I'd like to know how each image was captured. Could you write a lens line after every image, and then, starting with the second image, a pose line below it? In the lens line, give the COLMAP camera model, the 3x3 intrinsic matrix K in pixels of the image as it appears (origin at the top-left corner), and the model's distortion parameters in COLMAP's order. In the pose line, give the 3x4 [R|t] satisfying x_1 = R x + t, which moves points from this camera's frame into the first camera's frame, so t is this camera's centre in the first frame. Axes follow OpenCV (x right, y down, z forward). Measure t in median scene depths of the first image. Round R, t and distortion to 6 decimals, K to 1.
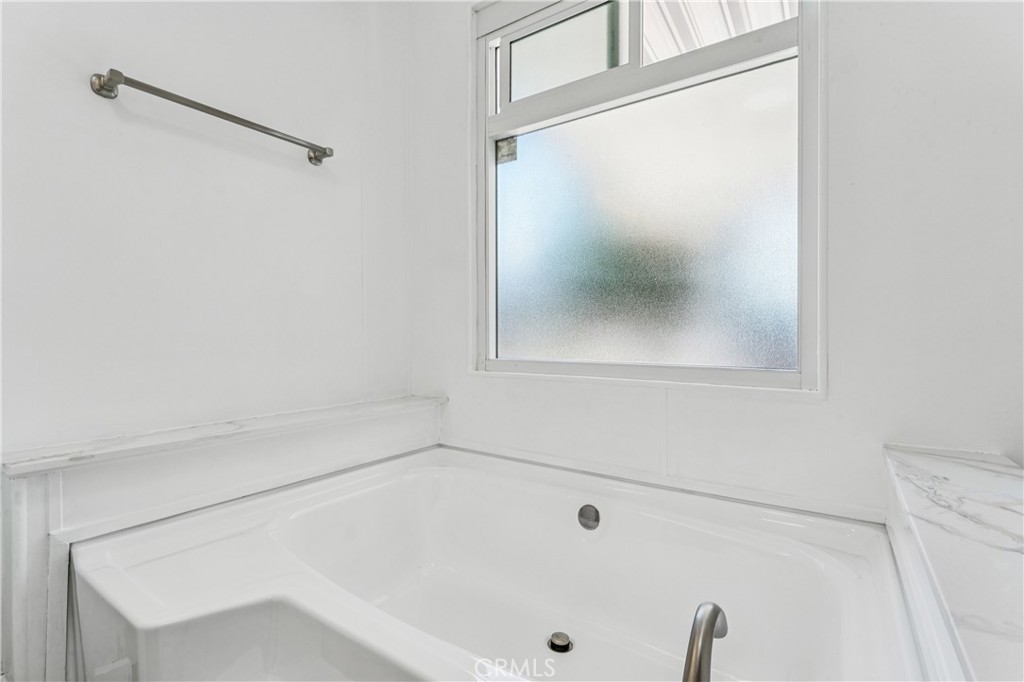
lens RADIAL K [[466.8, 0, 510.0], [0, 466.8, 349.1], [0, 0, 1]] dist [-0.000900, 0.000634]
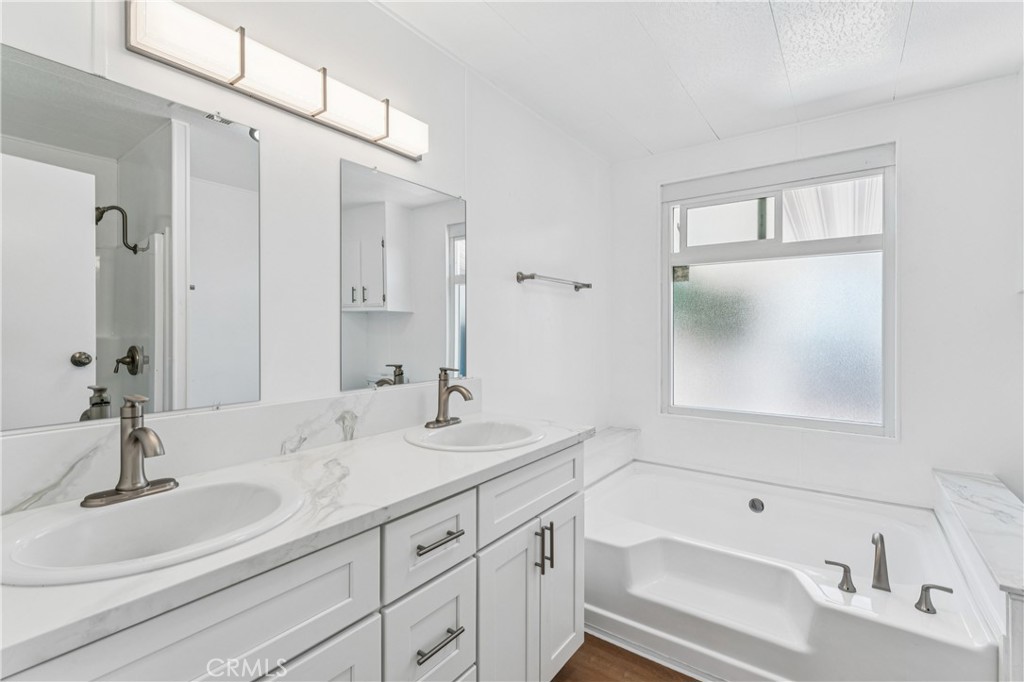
lens RADIAL K [[466.8, 0, 514.8], [0, 466.8, 335.4], [0, 0, 1]] dist [-0.000900, 0.000634]
pose [[0.999954, 0.003928, -0.008724, -0.688094], [-0.004110, 0.999772, -0.020959, -0.223858], [0.008640, 0.020994, 0.999742, -0.722528]]
